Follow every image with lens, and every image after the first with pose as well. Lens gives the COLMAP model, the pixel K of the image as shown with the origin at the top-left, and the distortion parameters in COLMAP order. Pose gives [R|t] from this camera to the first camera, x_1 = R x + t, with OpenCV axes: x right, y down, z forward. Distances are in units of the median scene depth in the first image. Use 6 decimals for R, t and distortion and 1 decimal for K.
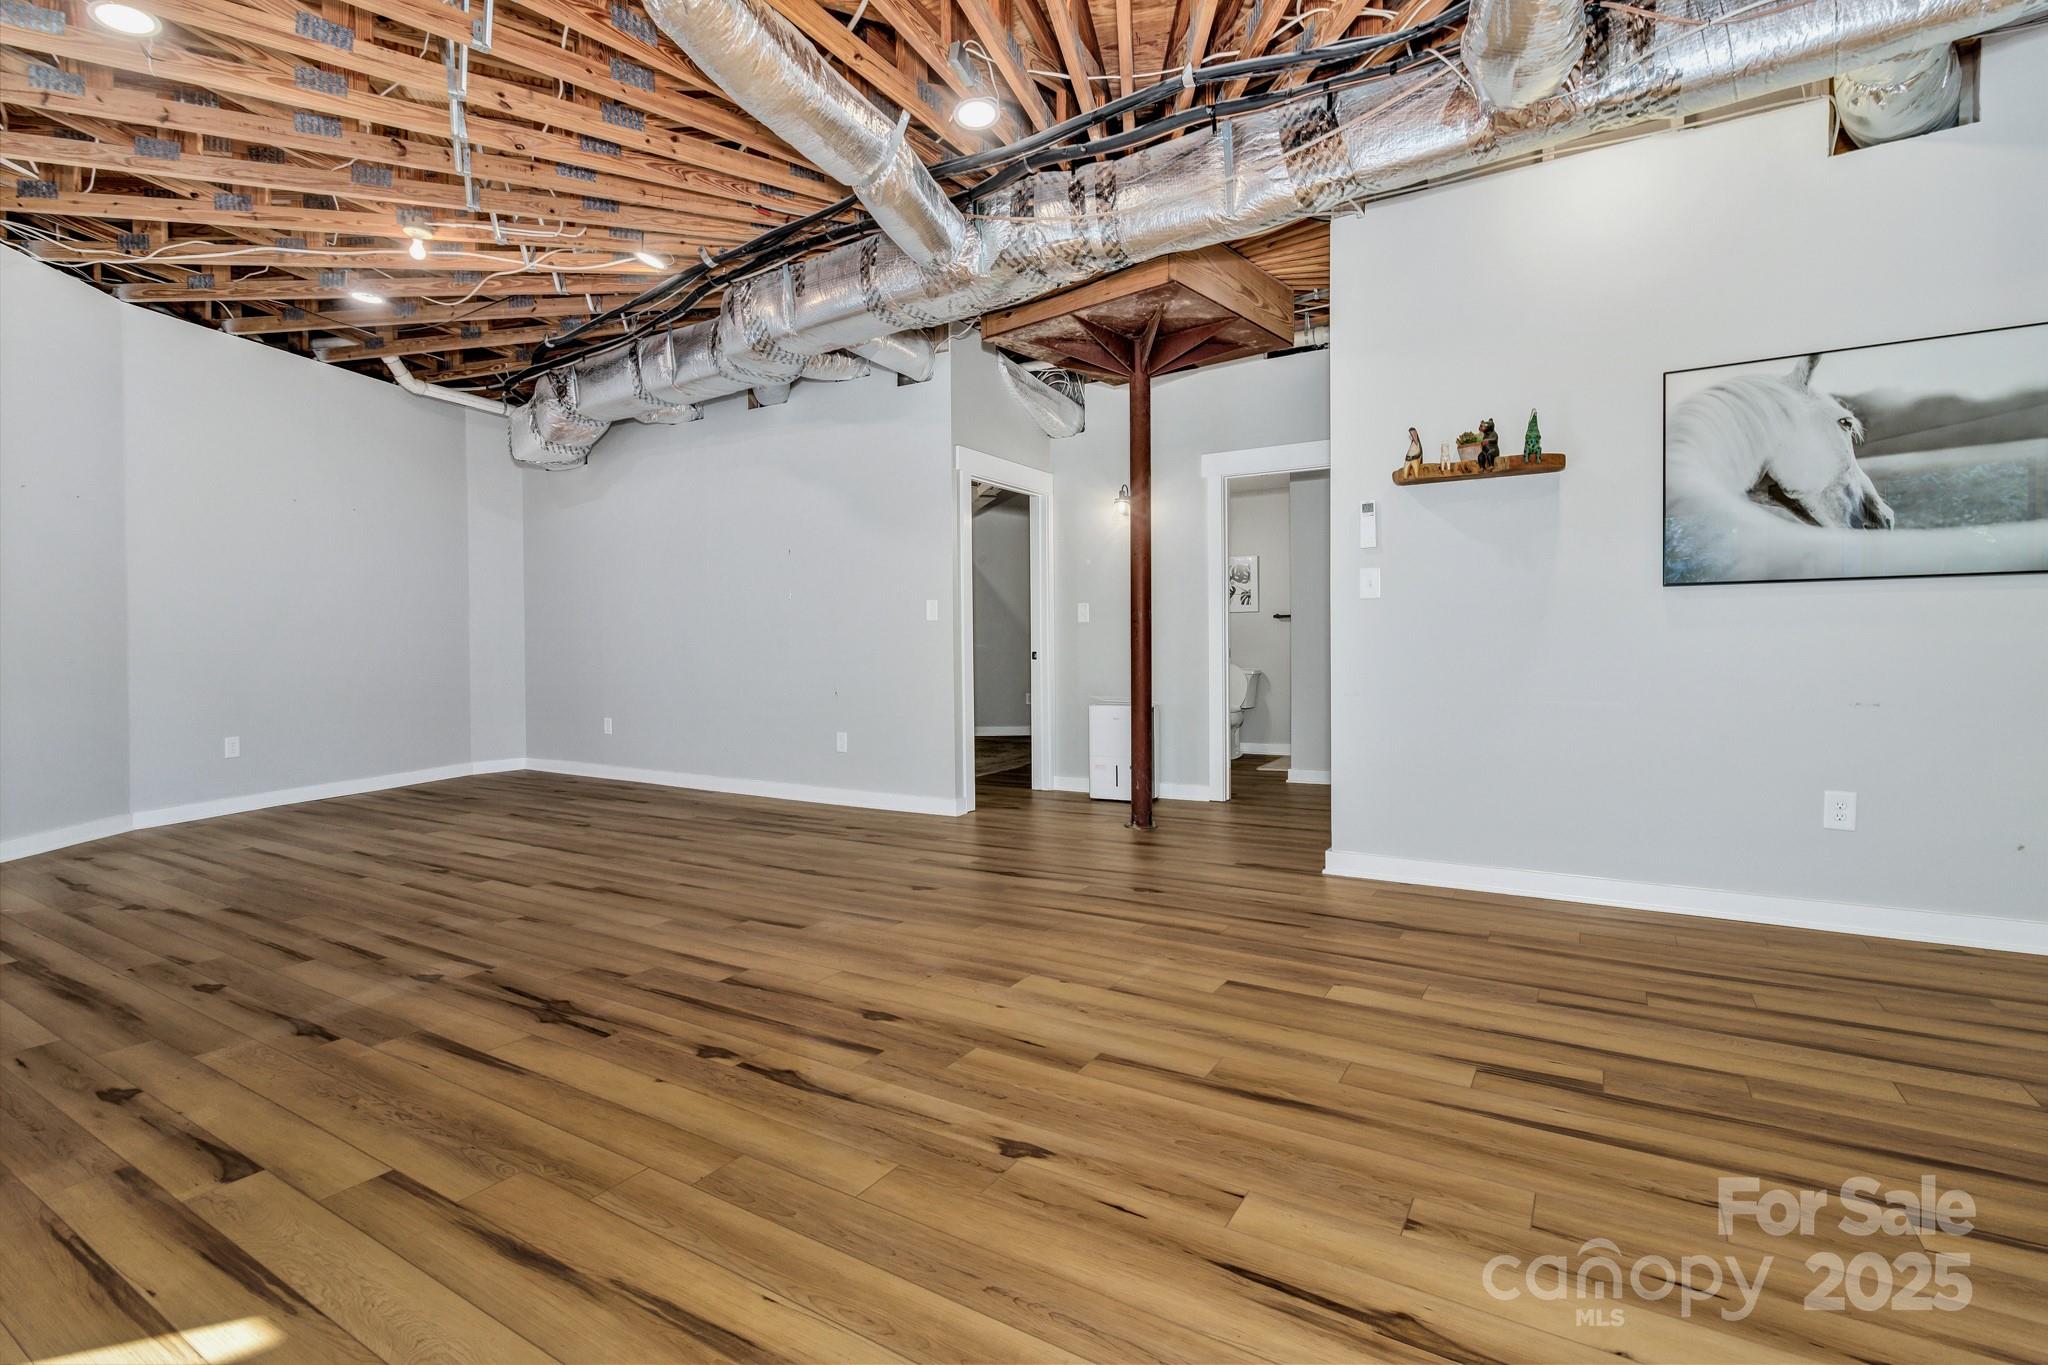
lens RADIAL K [[943.1, 0, 1022.0], [0, 943.1, 655.7], [0, 0, 1]] dist [0.001178, 0.000542]
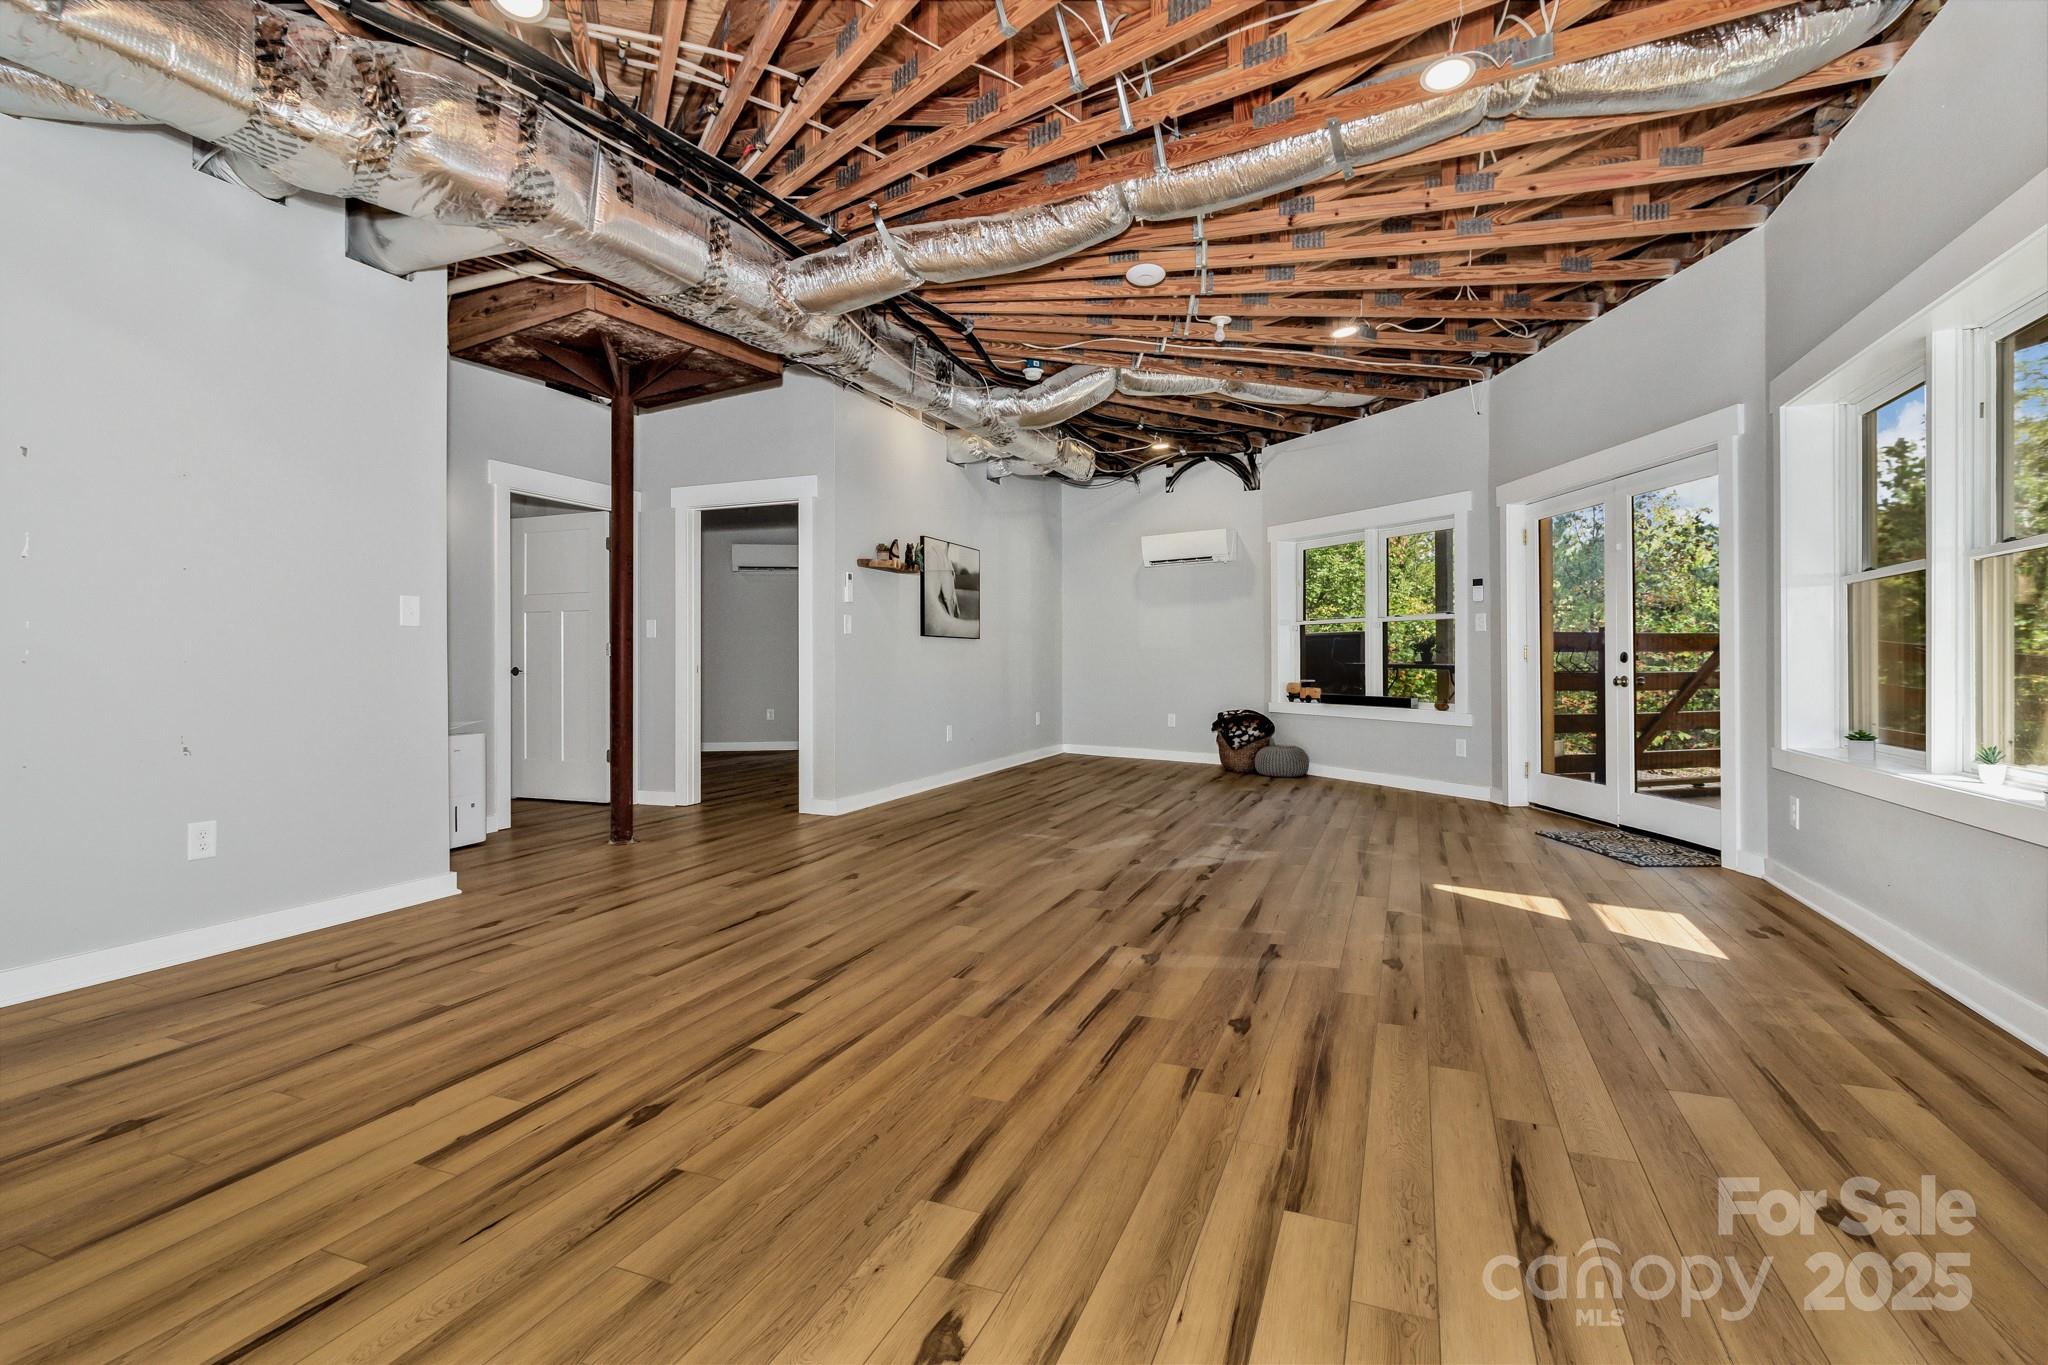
lens RADIAL K [[943.1, 0, 1030.9], [0, 943.1, 661.7], [0, 0, 1]] dist [0.001178, 0.000542]
pose [[-0.169929, 0.009400, 0.985411, -1.839188], [0.014864, 0.999865, -0.006975, 0.001392], [-0.985344, 0.013462, -0.170046, 1.434317]]
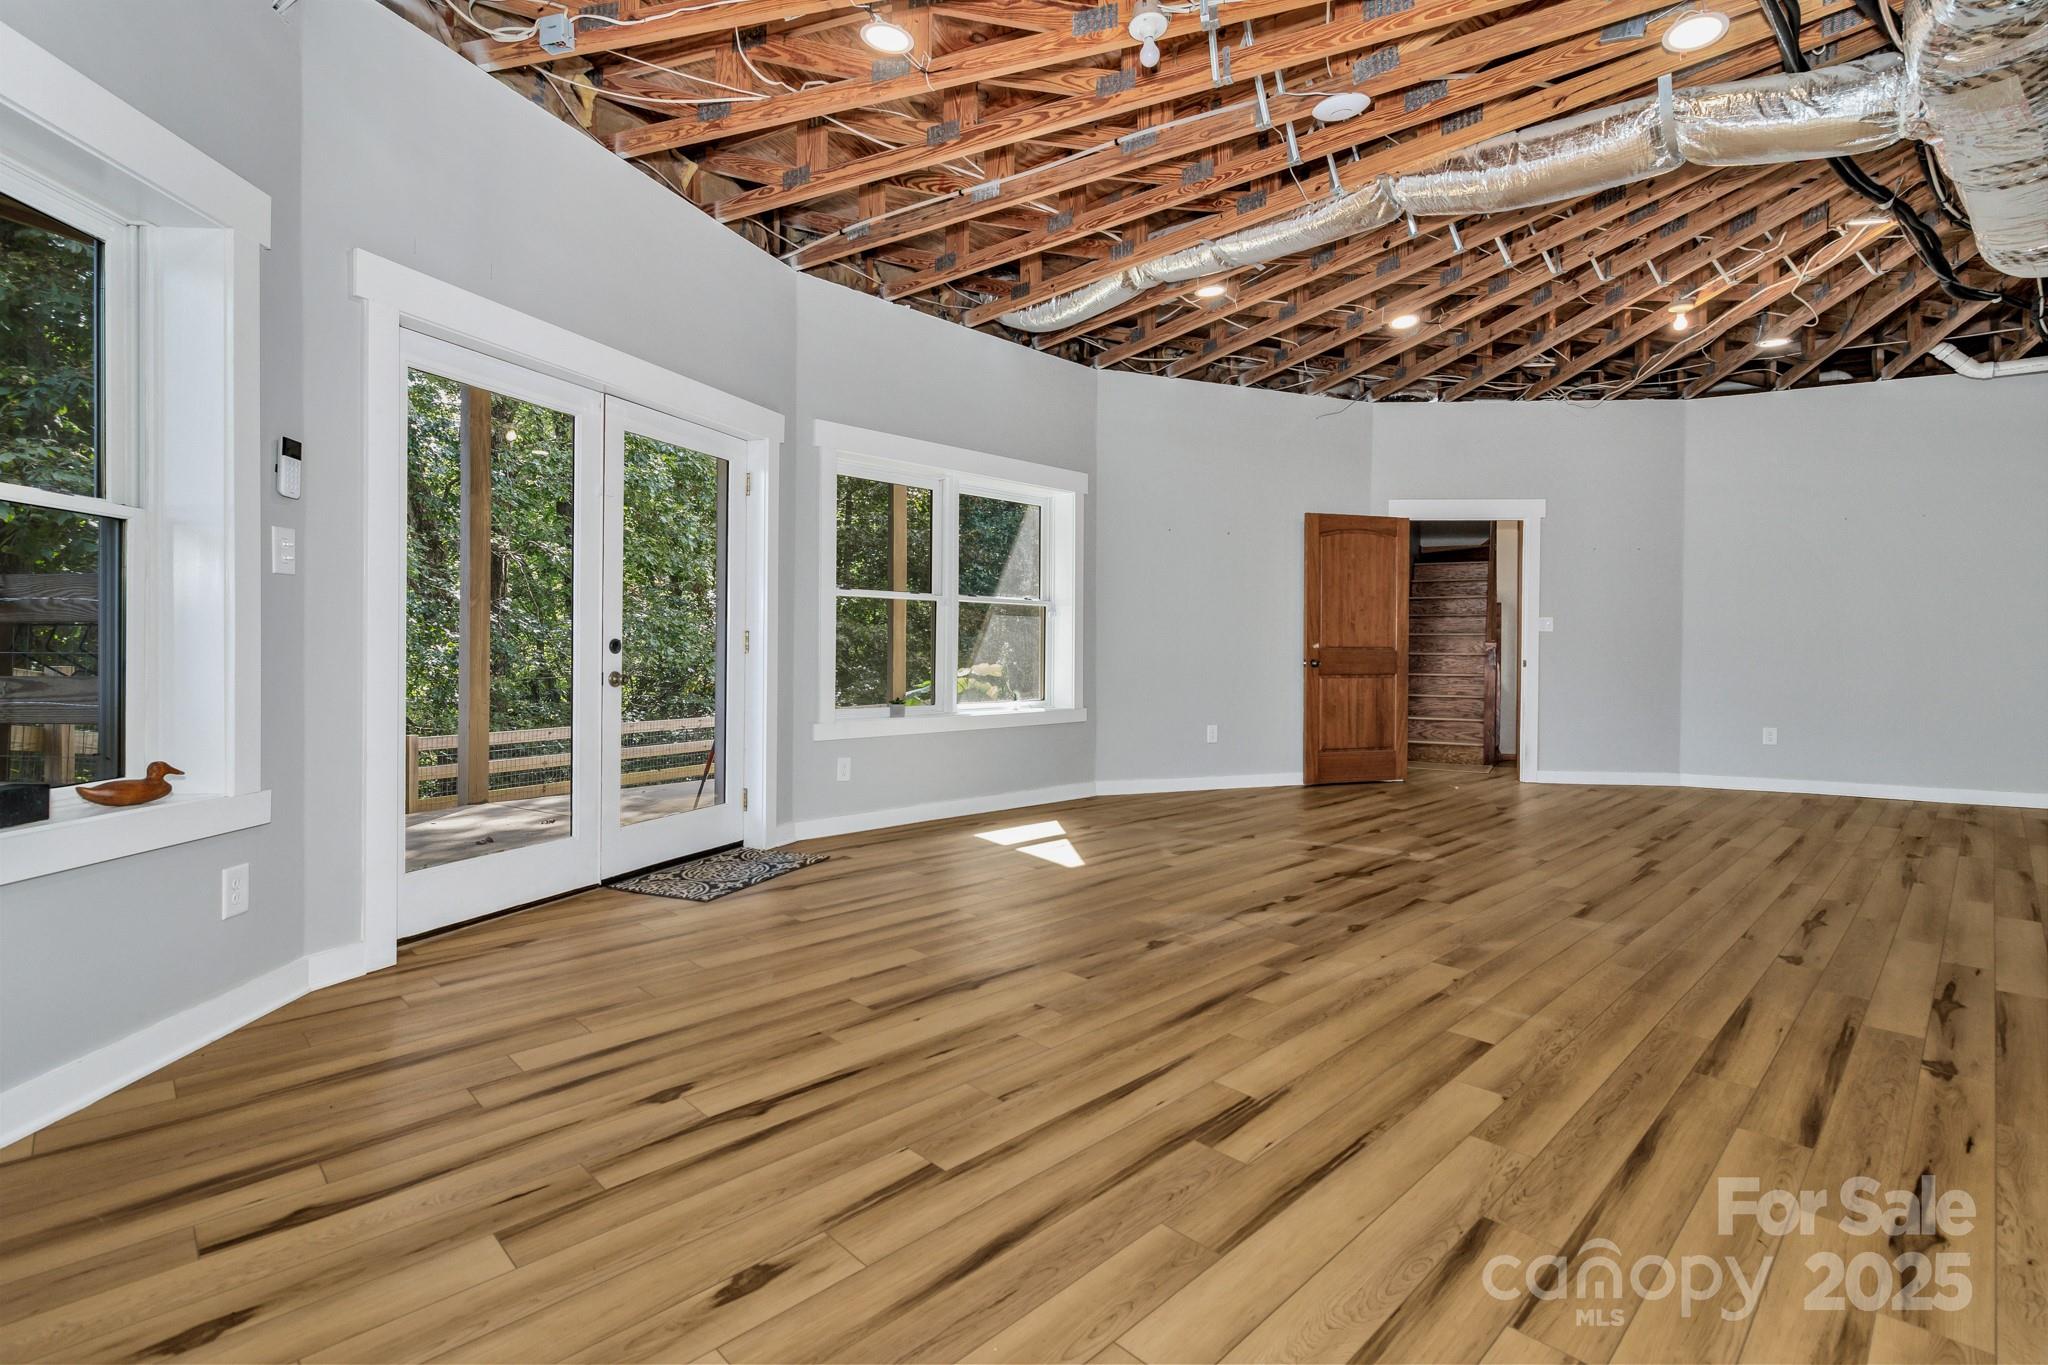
lens RADIAL K [[943.1, 0, 1030.6], [0, 943.1, 664.7], [0, 0, 1]] dist [0.001178, 0.000542]
pose [[-0.238552, 0.019717, -0.970930, 1.201359], [-0.014628, 0.999607, 0.023893, -0.019088], [0.971020, 0.019903, -0.238170, 0.820425]]
